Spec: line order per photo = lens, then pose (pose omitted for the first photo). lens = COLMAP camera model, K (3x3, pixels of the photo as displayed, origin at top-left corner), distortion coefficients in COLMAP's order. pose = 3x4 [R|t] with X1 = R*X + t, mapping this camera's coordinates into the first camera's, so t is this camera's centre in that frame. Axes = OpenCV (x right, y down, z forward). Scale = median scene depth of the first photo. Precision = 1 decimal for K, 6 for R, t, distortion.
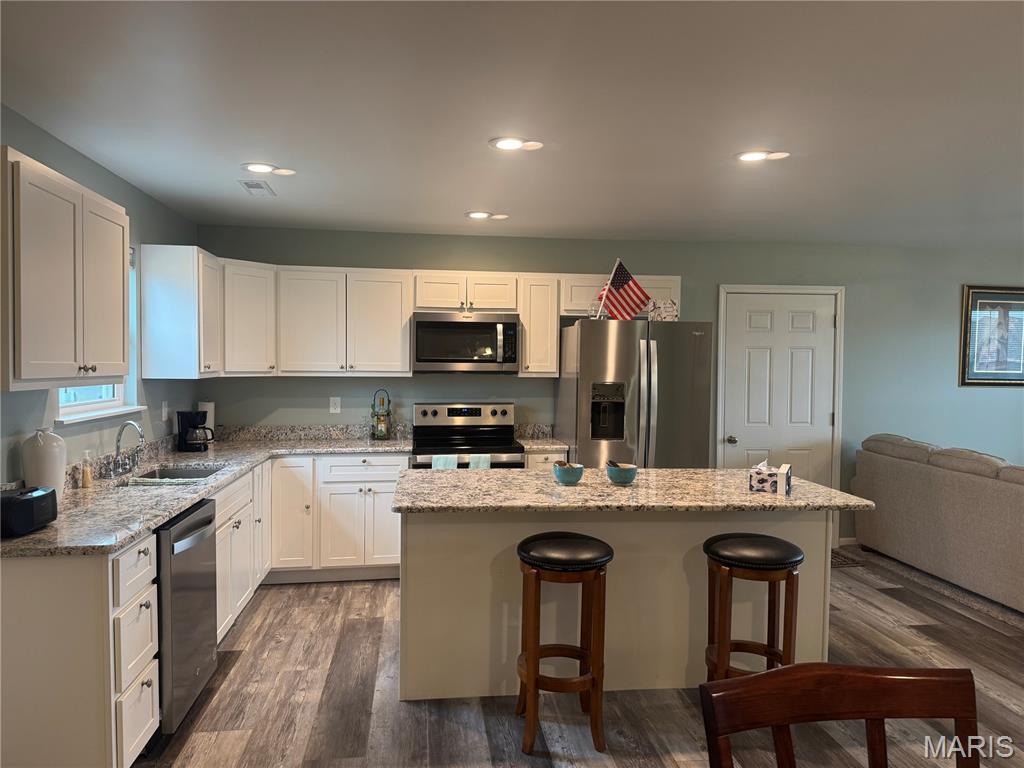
lens RADIAL K [[711.9, 0, 512.0], [0, 711.9, 384.0], [0, 0, 1]] dist [0.154117, -0.245477]
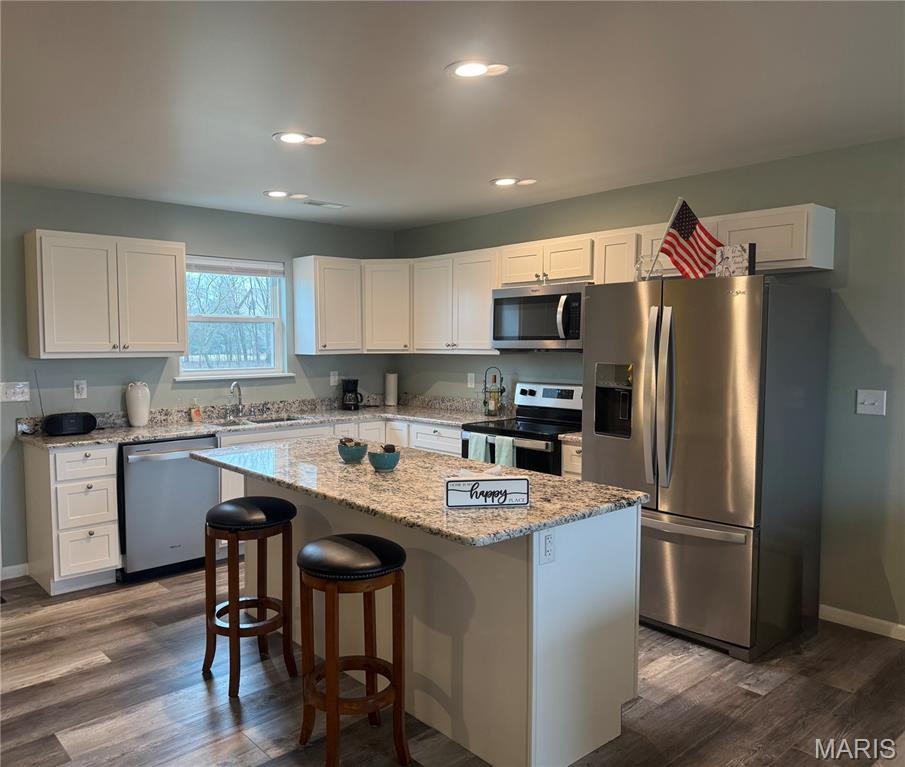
lens RADIAL K [[705.0, 0, 387.1], [0, 705.0, 384.0], [0, 0, 1]] dist [0.051369, -0.000823]
pose [[0.532499, 0.043238, -0.845326, 0.610528], [-0.015675, 0.999027, 0.041225, -0.007192], [0.846286, -0.008701, 0.532658, 0.341572]]
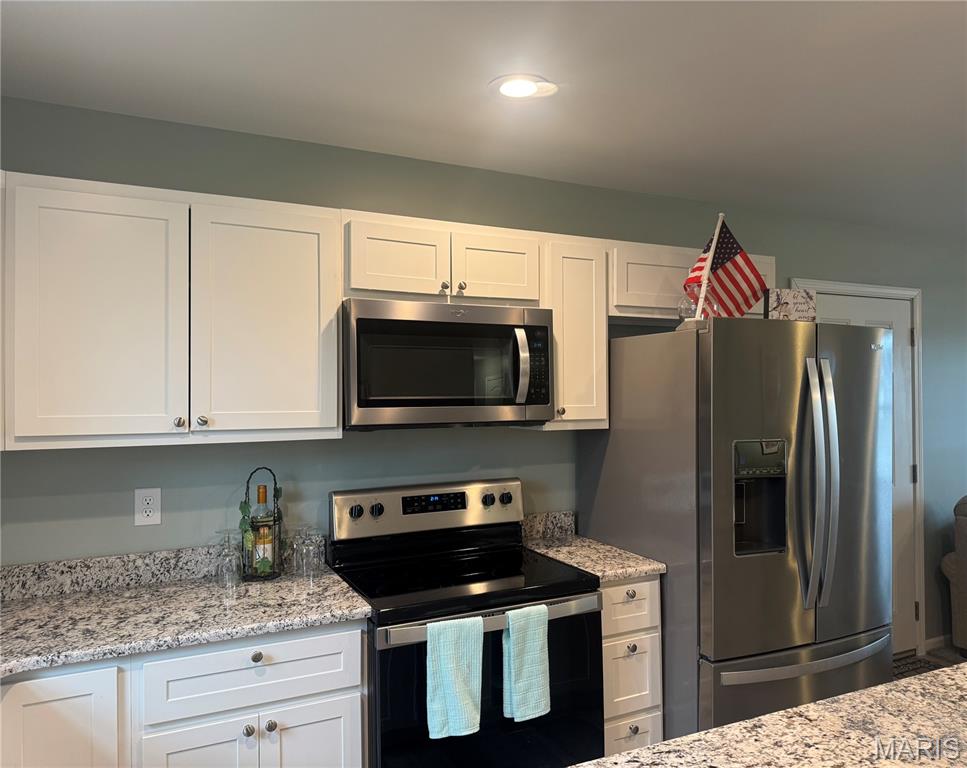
lens RADIAL K [[718.8, 0, 516.1], [0, 718.8, 385.8], [0, 0, 1]] dist [0.097182, -0.132146]
pose [[0.943162, -0.011158, 0.332145, -0.188683], [0.024540, 0.999046, -0.036123, -0.024585], [-0.331425, 0.042220, 0.942536, 0.516843]]
